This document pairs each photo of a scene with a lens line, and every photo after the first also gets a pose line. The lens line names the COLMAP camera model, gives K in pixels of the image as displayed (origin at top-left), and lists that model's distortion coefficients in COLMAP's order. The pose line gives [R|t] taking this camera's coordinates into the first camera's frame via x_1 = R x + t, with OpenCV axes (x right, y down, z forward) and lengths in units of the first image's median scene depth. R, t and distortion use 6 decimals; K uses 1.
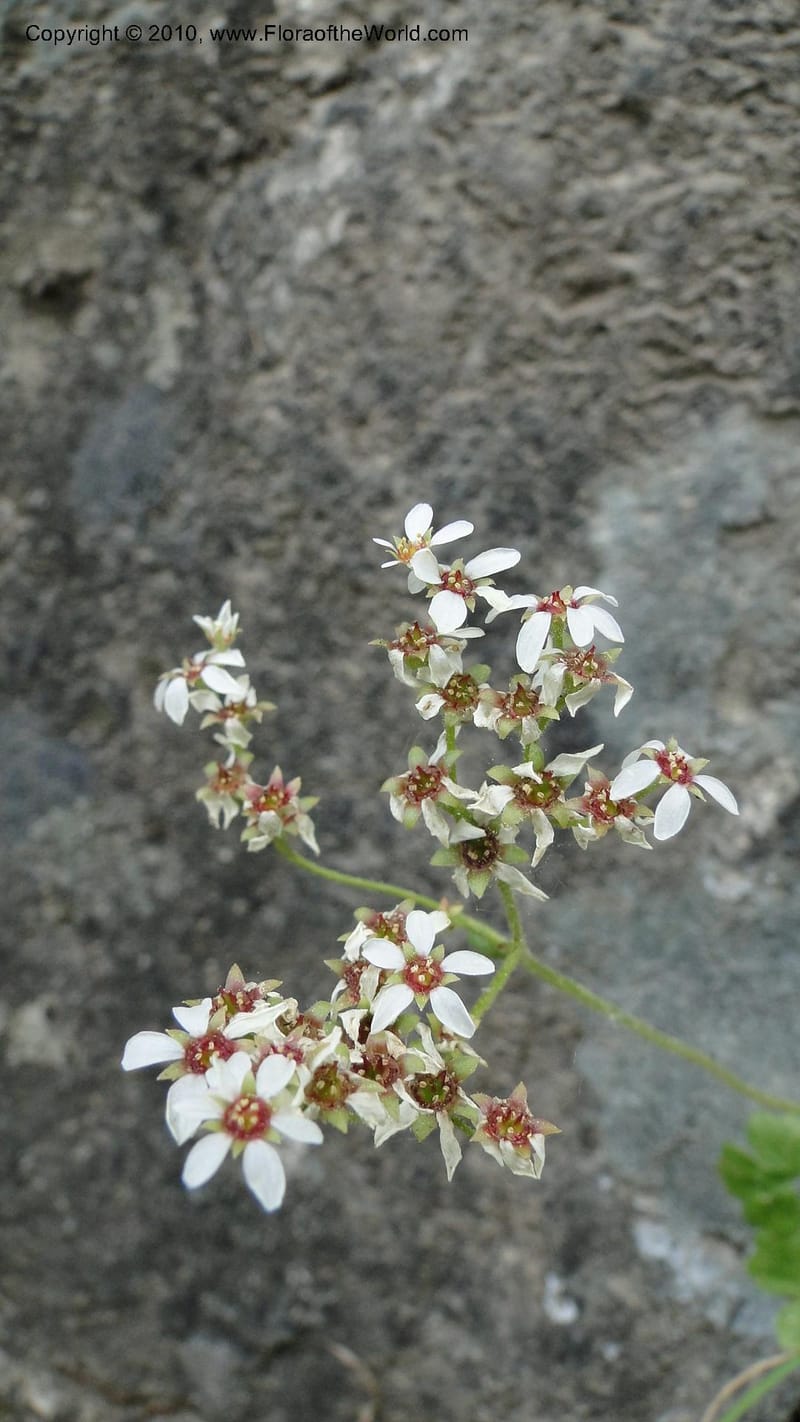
lens RADIAL K [[1159.0, 0, 396.1], [0, 1159.0, 713.9], [0, 0, 1]] dist [-0.005956, -0.012881]
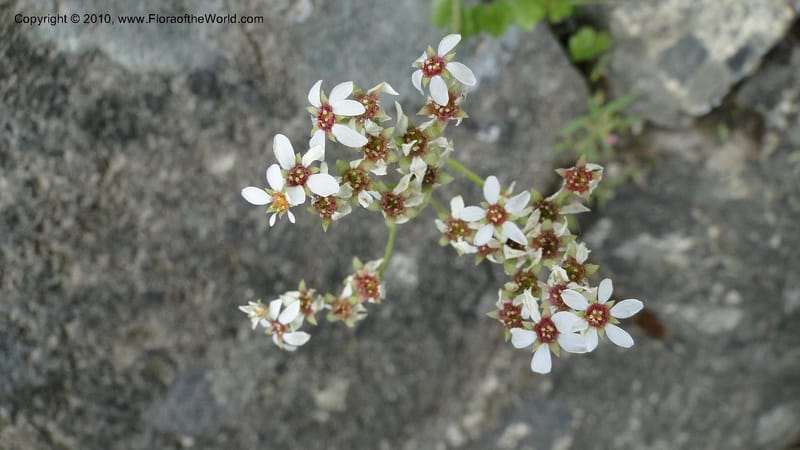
lens RADIAL K [[650.7, 0, 399.1], [0, 650.7, 230.4], [0, 0, 1]] dist [0.037786, -0.108233]
pose [[0.089191, -0.995154, -0.041384, 0.009026], [0.897846, 0.062344, 0.435874, -0.125641], [-0.431182, -0.076032, 0.899056, 0.034721]]
